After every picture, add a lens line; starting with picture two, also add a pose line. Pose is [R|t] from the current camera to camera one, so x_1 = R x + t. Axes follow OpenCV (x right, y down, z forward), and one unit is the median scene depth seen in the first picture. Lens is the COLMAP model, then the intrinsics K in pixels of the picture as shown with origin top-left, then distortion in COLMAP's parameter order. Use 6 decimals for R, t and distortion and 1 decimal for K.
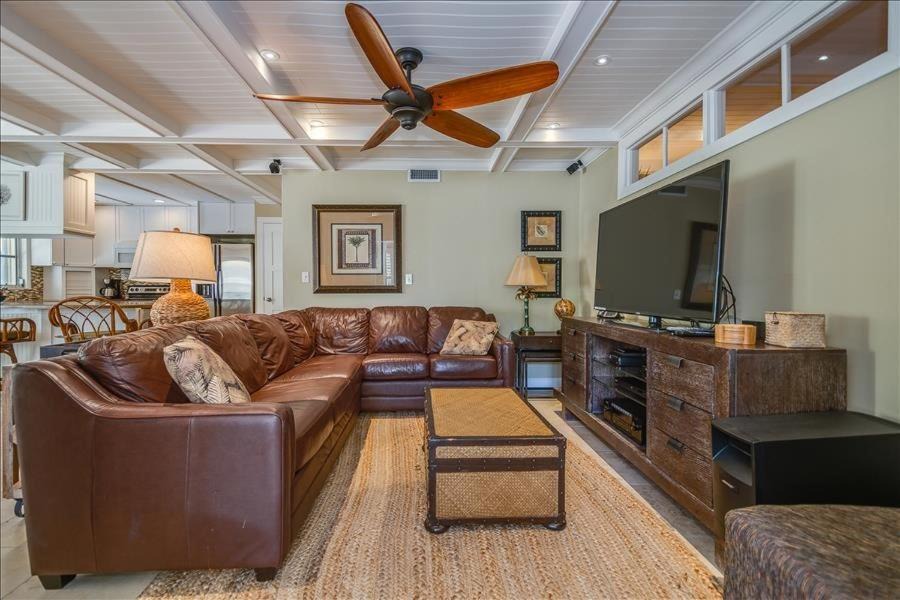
lens RADIAL K [[398.0, 0, 437.5], [0, 398.0, 293.9], [0, 0, 1]] dist [0.019571, -0.007081]
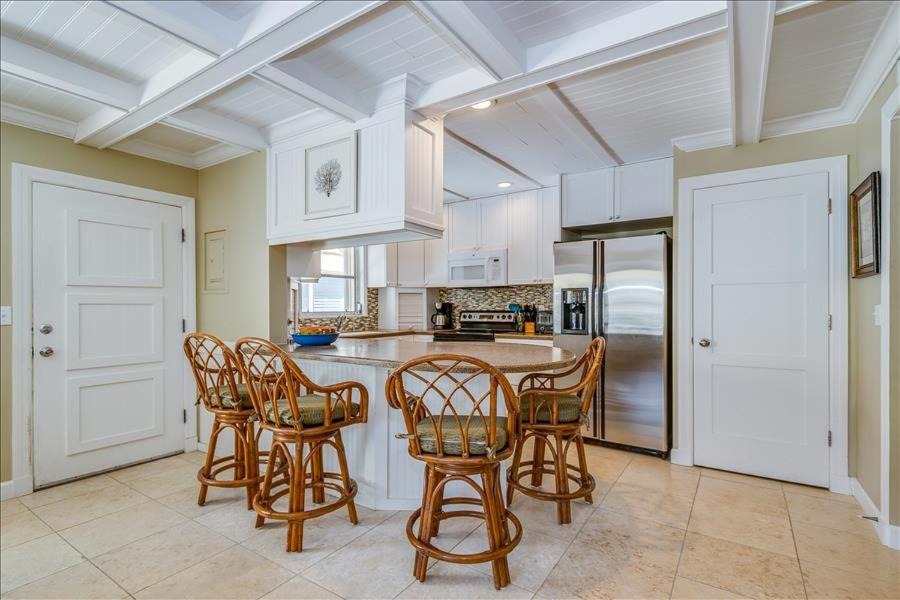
lens RADIAL K [[435.4, 0, 451.0], [0, 435.4, 307.2], [0, 0, 1]] dist [0.004703, -0.002268]
pose [[0.820164, -0.001500, -0.572127, -0.528161], [-0.002429, 0.999978, -0.006104, -0.036886], [0.572124, 0.006396, 0.820142, 0.539985]]
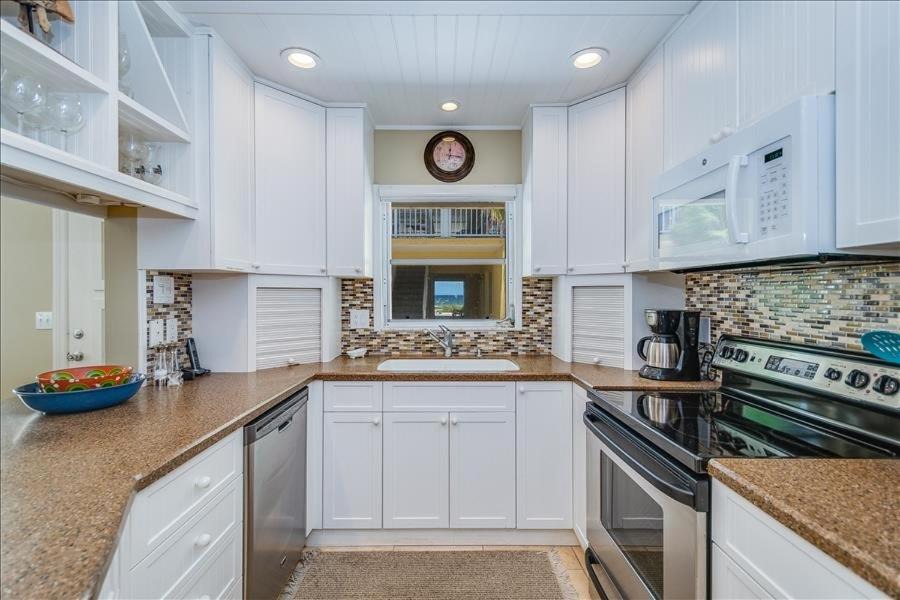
lens RADIAL K [[398.0, 0, 443.5], [0, 398.0, 295.2], [0, 0, 1]] dist [0.019571, -0.007081]
pose [[-0.027686, 0.001277, -0.999616, -0.815507], [-0.008411, 0.999963, 0.001511, -0.073845], [0.999581, 0.008449, -0.027674, 1.338741]]
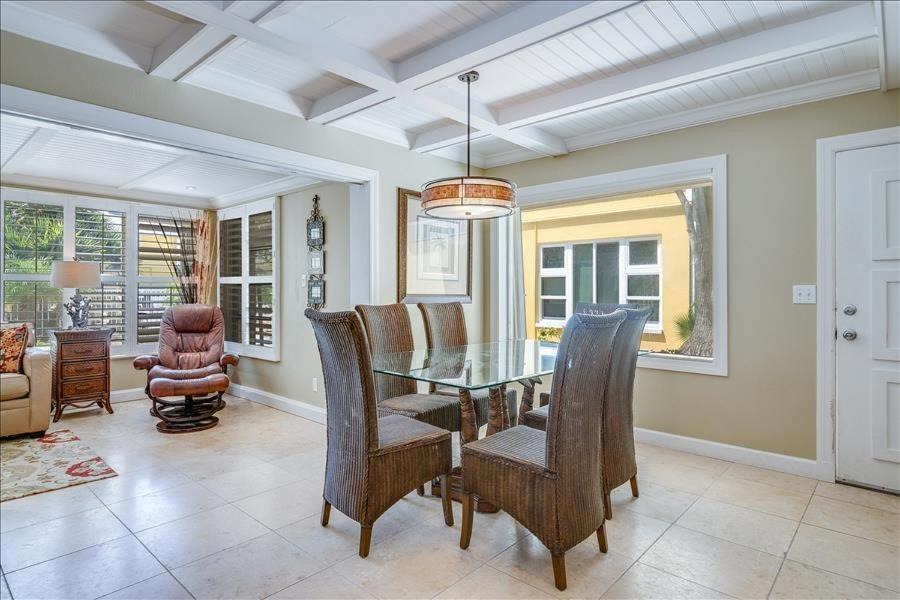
lens RADIAL K [[494.3, 0, 443.3], [0, 494.3, 286.8], [0, 0, 1]] dist [0.010299, -0.006835]
pose [[-0.688979, -0.008026, -0.724737, -0.526131], [-0.009666, 0.999952, -0.001885, -0.031464], [0.724717, 0.005706, -0.689023, 0.806104]]
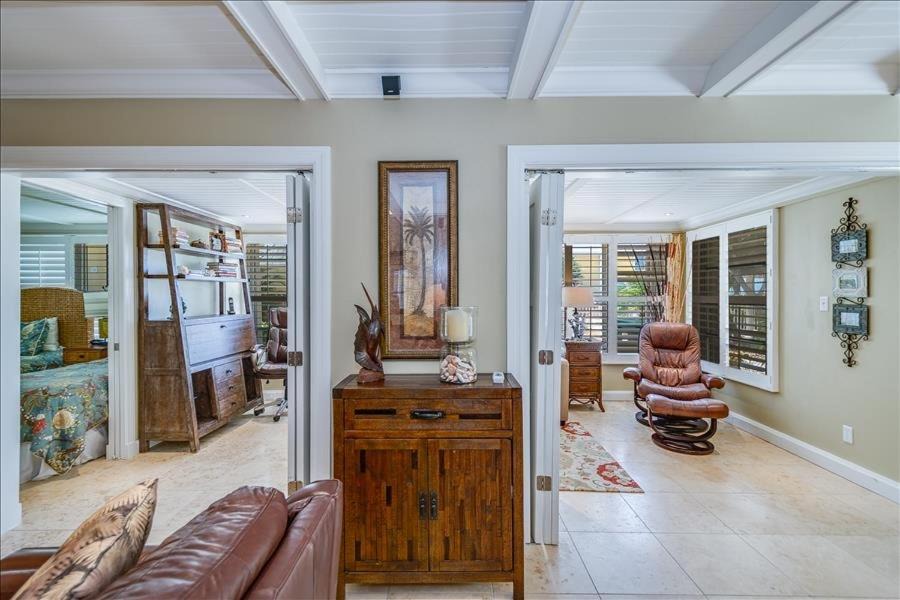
lens RADIAL K [[397.1, 0, 446.3], [0, 397.1, 297.0], [0, 0, 1]] dist [0.007979, -0.002243]
pose [[-0.999233, -0.000665, 0.039140, -0.439753], [-0.000085, 0.999890, 0.014833, -0.068286], [-0.039146, 0.014818, -0.999124, 0.589160]]
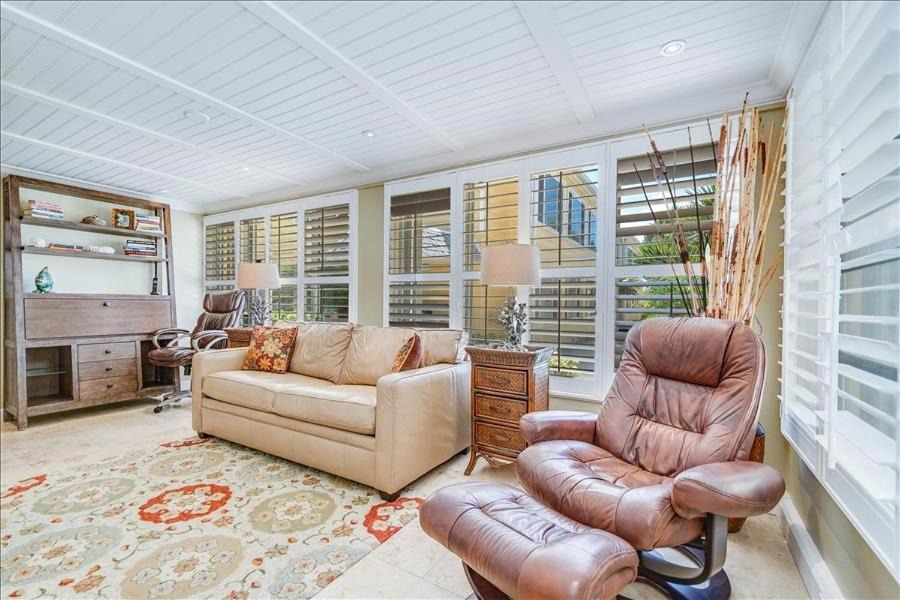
lens RADIAL K [[398.0, 0, 450.5], [0, 398.0, 307.0], [0, 0, 1]] dist [0.019571, -0.007081]
pose [[-0.840782, -0.015422, 0.541154, -1.012886], [-0.007415, 0.999828, 0.016973, -0.000559], [-0.541323, 0.010258, -0.840752, 0.013448]]
